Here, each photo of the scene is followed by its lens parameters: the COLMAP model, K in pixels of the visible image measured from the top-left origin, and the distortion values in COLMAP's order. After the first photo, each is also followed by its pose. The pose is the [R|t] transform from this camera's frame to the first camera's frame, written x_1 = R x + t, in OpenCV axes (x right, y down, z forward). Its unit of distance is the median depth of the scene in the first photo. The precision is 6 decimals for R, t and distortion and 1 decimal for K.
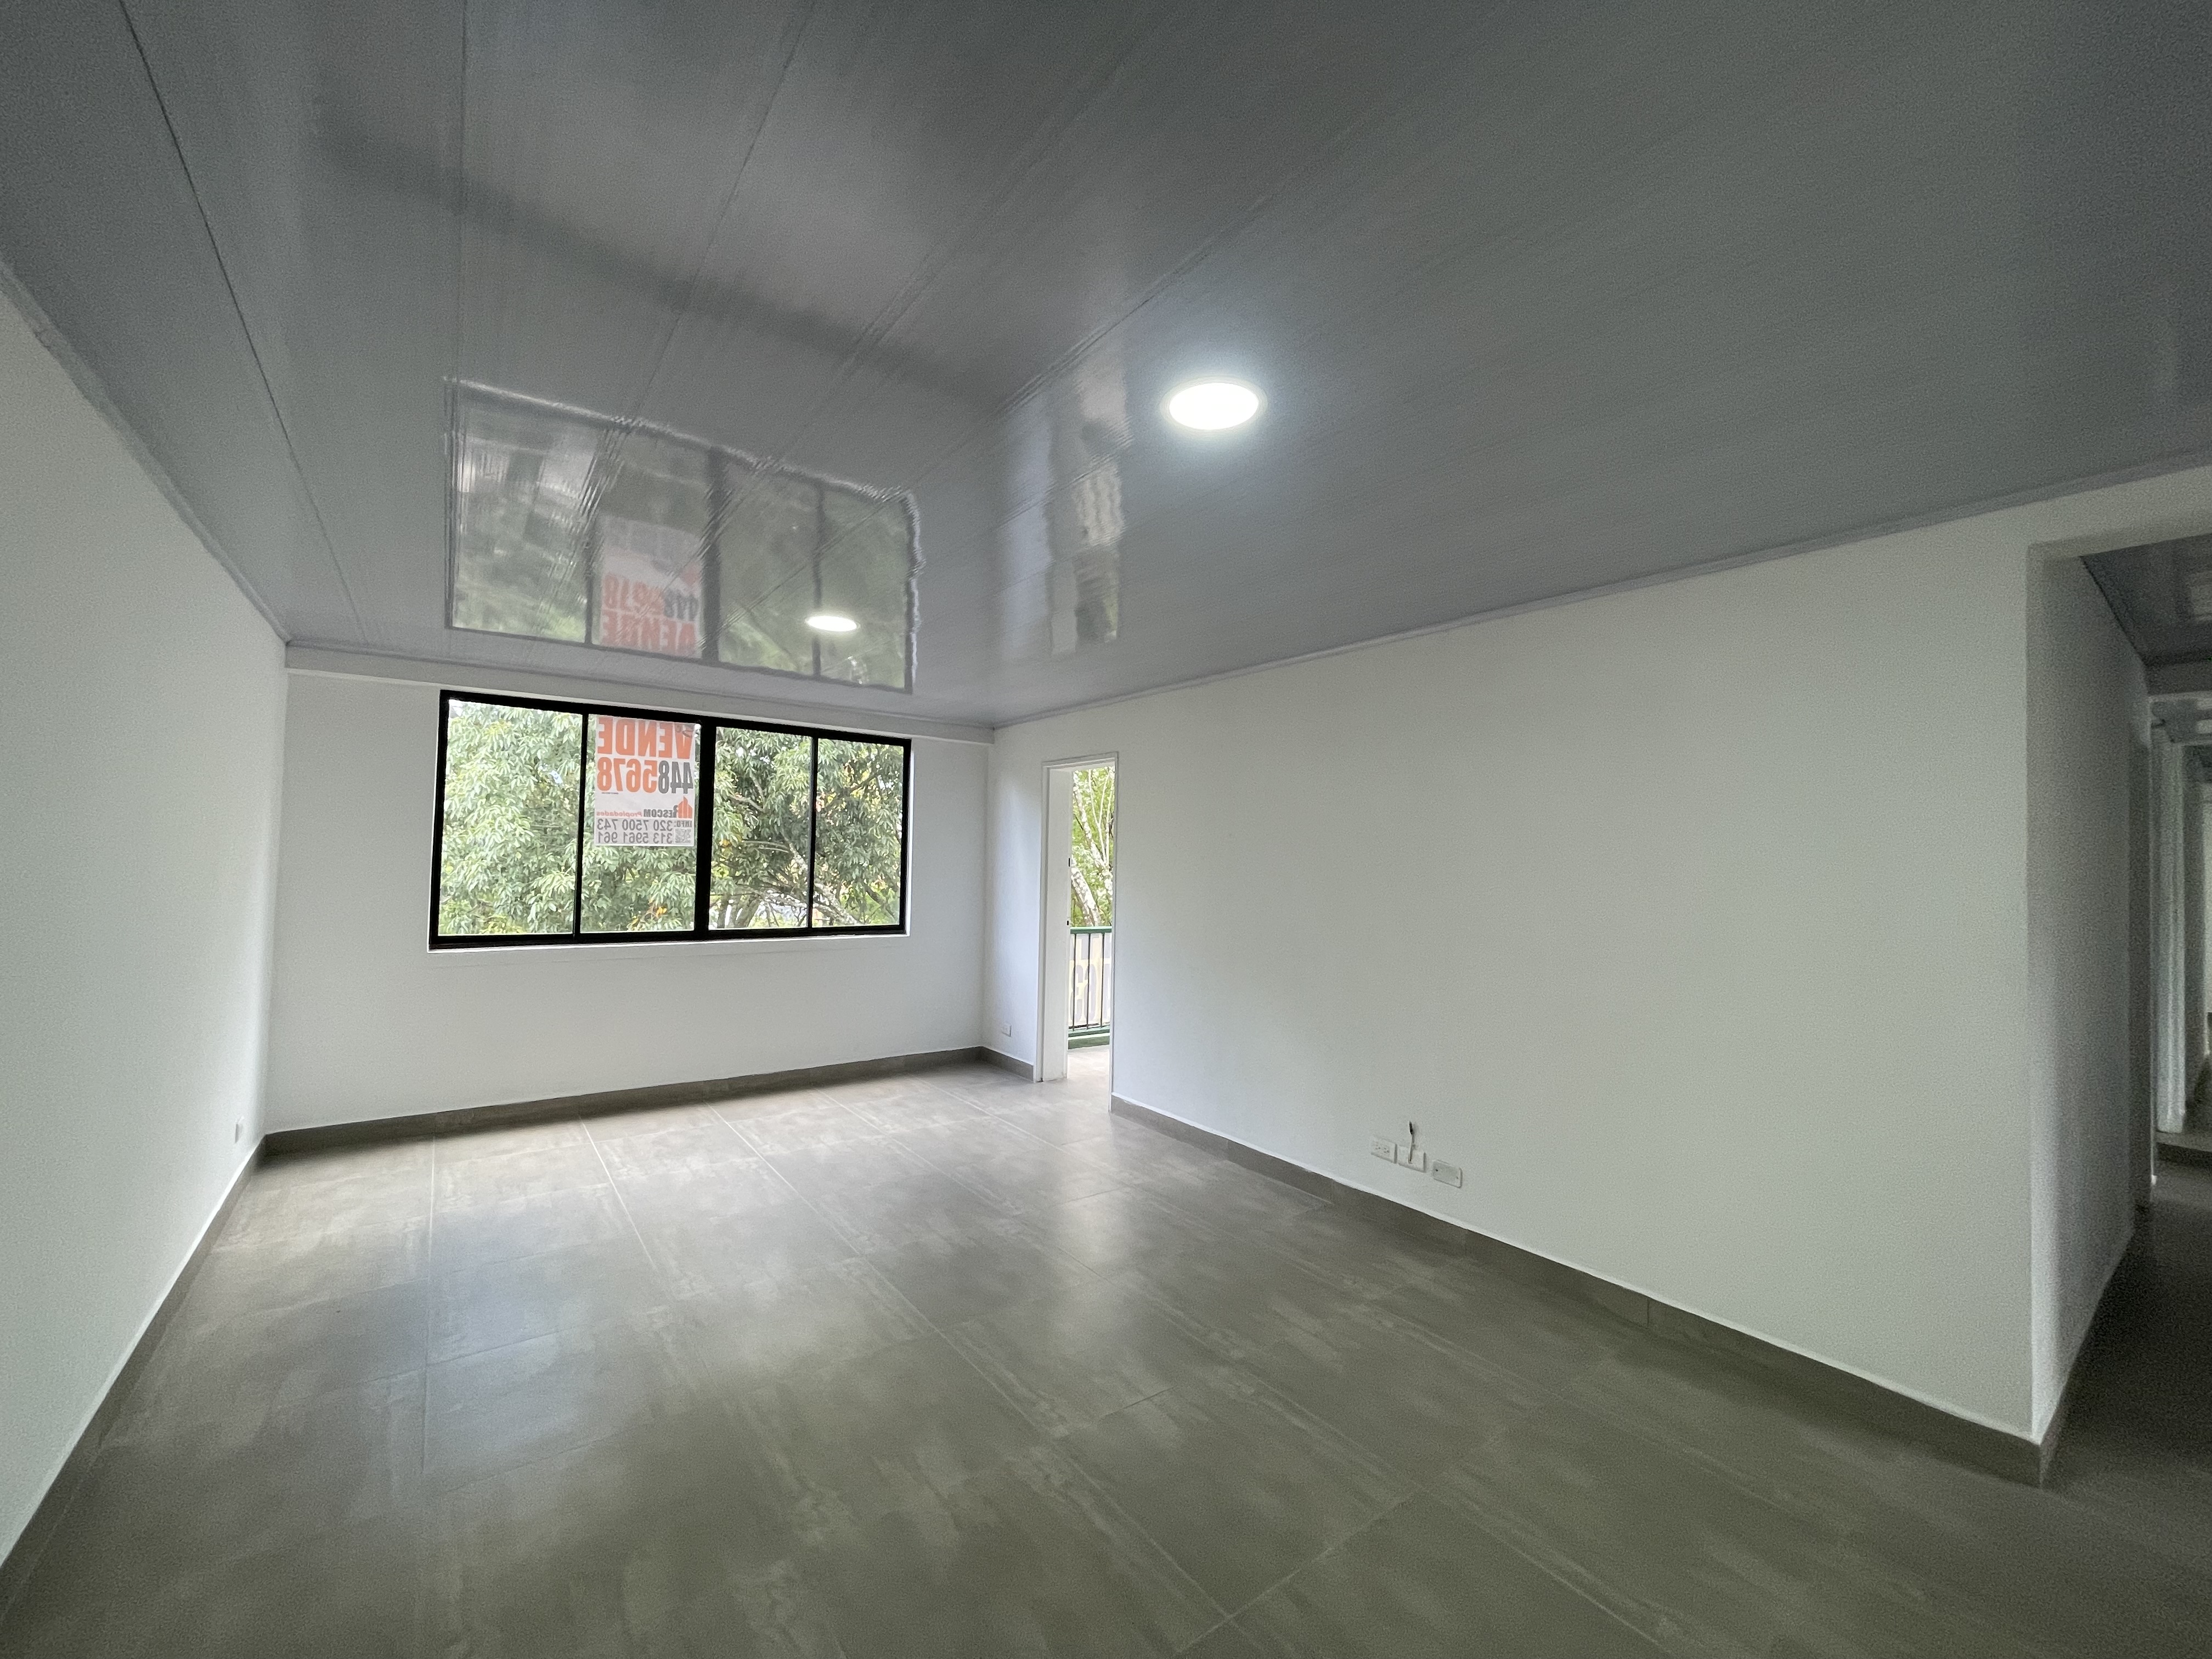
lens RADIAL K [[892.2, 0, 1106.1], [0, 892.2, 836.1], [0, 0, 1]] dist [-0.003143, 0.000506]
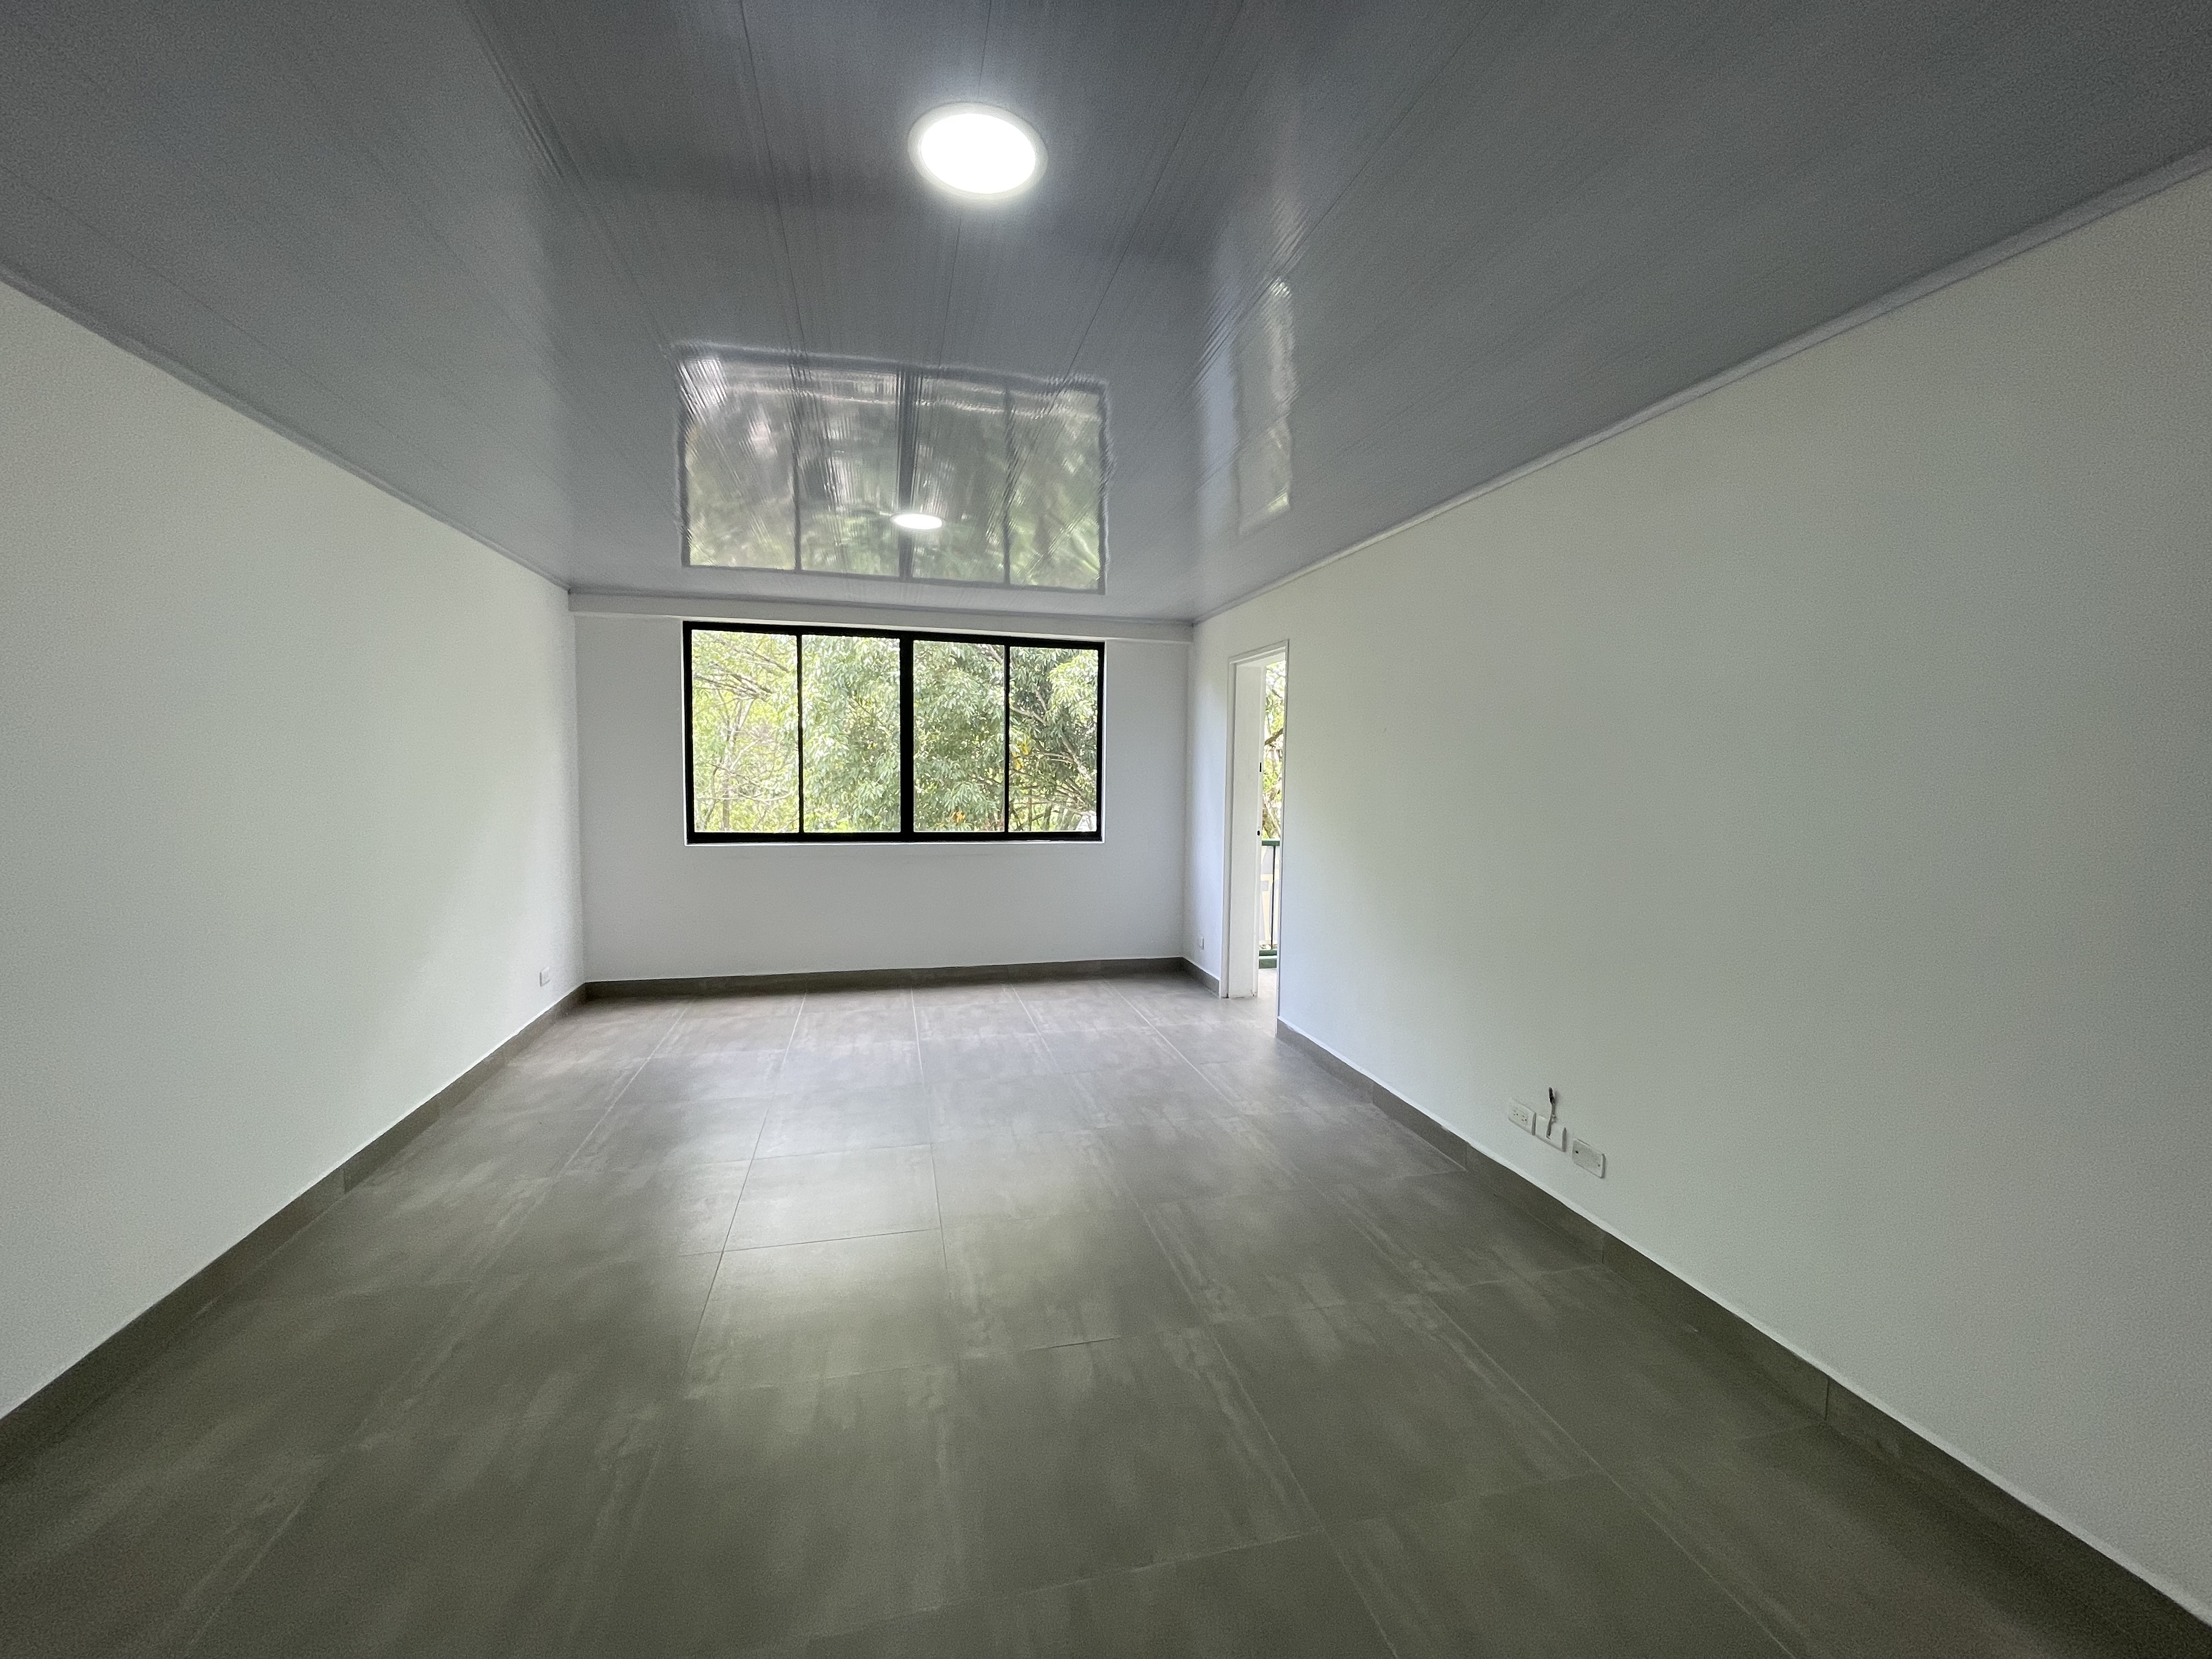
lens RADIAL K [[892.2, 0, 1102.3], [0, 892.2, 835.6], [0, 0, 1]] dist [-0.003143, 0.000506]
pose [[0.923796, 0.020617, -0.382330, 0.203963], [0.016237, 0.995542, 0.092915, 0.014470], [0.382541, -0.092042, 0.919342, 0.108290]]
